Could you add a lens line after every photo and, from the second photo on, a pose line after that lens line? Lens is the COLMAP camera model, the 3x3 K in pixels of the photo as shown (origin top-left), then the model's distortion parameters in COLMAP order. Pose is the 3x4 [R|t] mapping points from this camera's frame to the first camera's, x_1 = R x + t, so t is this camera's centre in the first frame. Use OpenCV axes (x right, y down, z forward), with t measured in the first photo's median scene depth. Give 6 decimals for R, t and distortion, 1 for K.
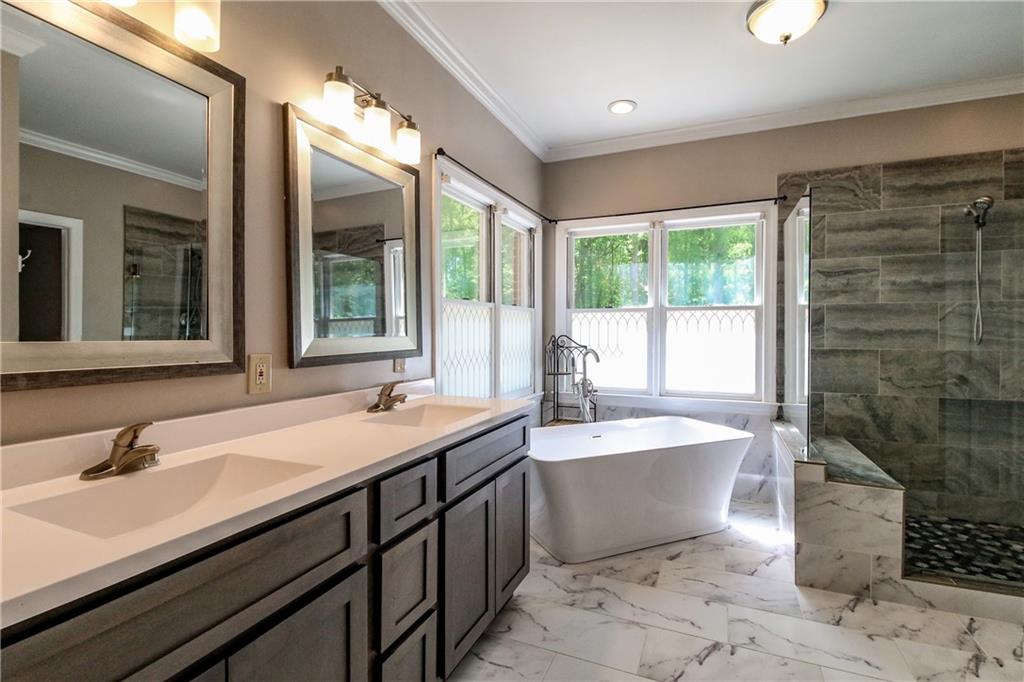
lens RADIAL K [[471.5, 0, 517.0], [0, 471.5, 338.7], [0, 0, 1]] dist [0.012080, -0.008771]
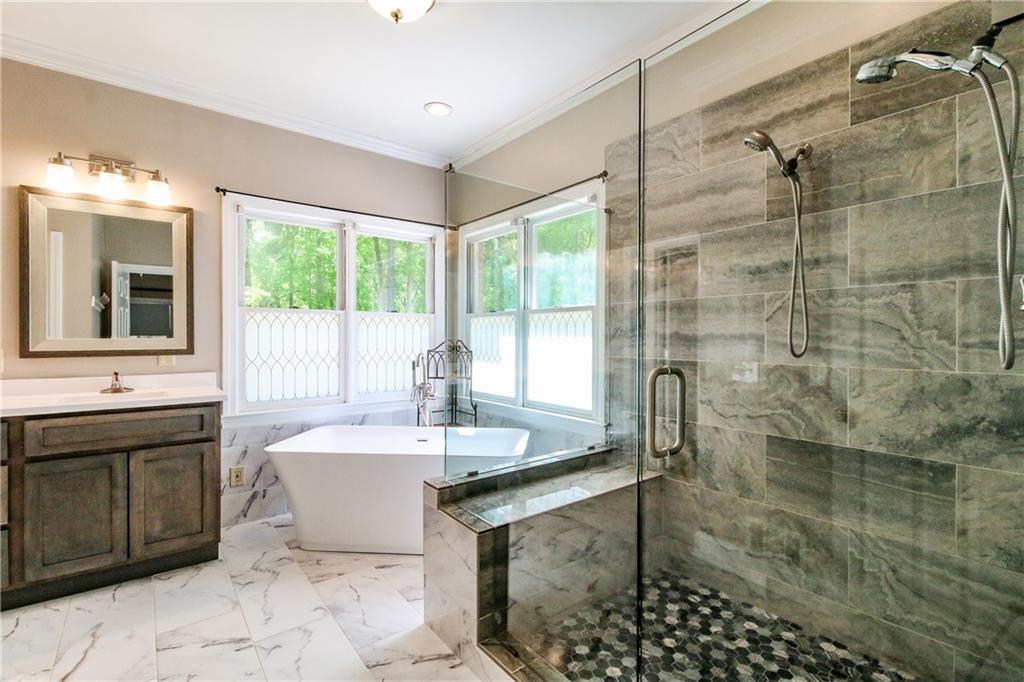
lens RADIAL K [[471.5, 0, 531.3], [0, 471.5, 338.2], [0, 0, 1]] dist [0.012080, -0.008771]
pose [[0.879026, 0.004846, -0.476750, 0.950063], [-0.011524, 0.999872, -0.011086, -0.001695], [0.476635, 0.015239, 0.878969, 0.250923]]
